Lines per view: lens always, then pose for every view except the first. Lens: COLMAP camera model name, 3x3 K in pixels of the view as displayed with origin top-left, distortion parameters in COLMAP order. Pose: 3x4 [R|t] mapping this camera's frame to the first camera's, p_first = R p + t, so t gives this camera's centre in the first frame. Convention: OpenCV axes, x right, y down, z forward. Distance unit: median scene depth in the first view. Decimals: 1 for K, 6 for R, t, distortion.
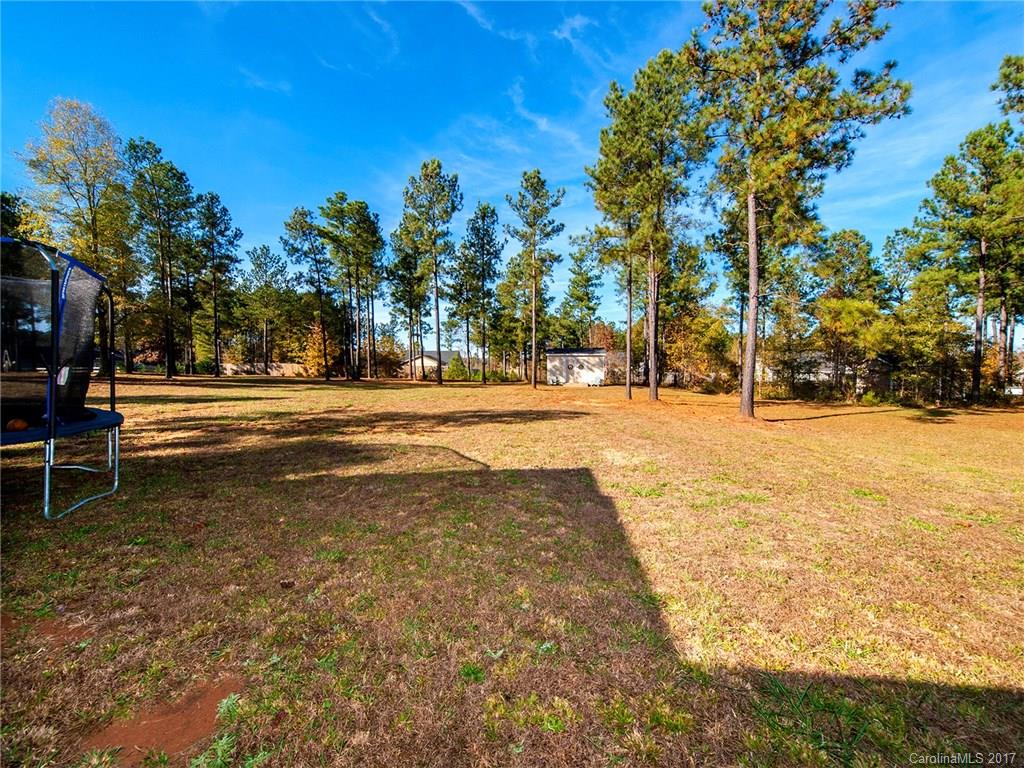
lens RADIAL K [[429.8, 0, 502.9], [0, 429.8, 367.3], [0, 0, 1]] dist [0.021893, -0.014805]
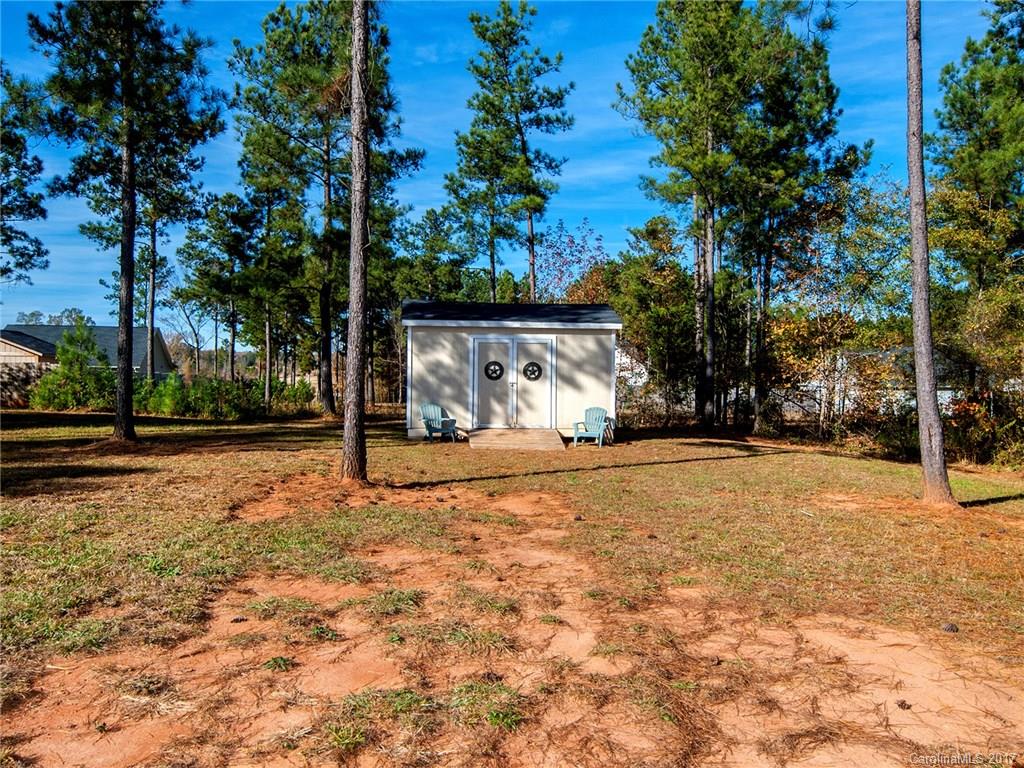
lens RADIAL K [[834.2, 0, 512.0], [0, 834.2, 384.0], [0, 0, 1]] dist [0.003259, 0.001395]
pose [[0.967021, 0.007206, 0.254596, 0.035987], [-0.009933, 0.999906, 0.009427, 0.002675], [-0.254504, -0.011645, 0.967002, 0.494104]]
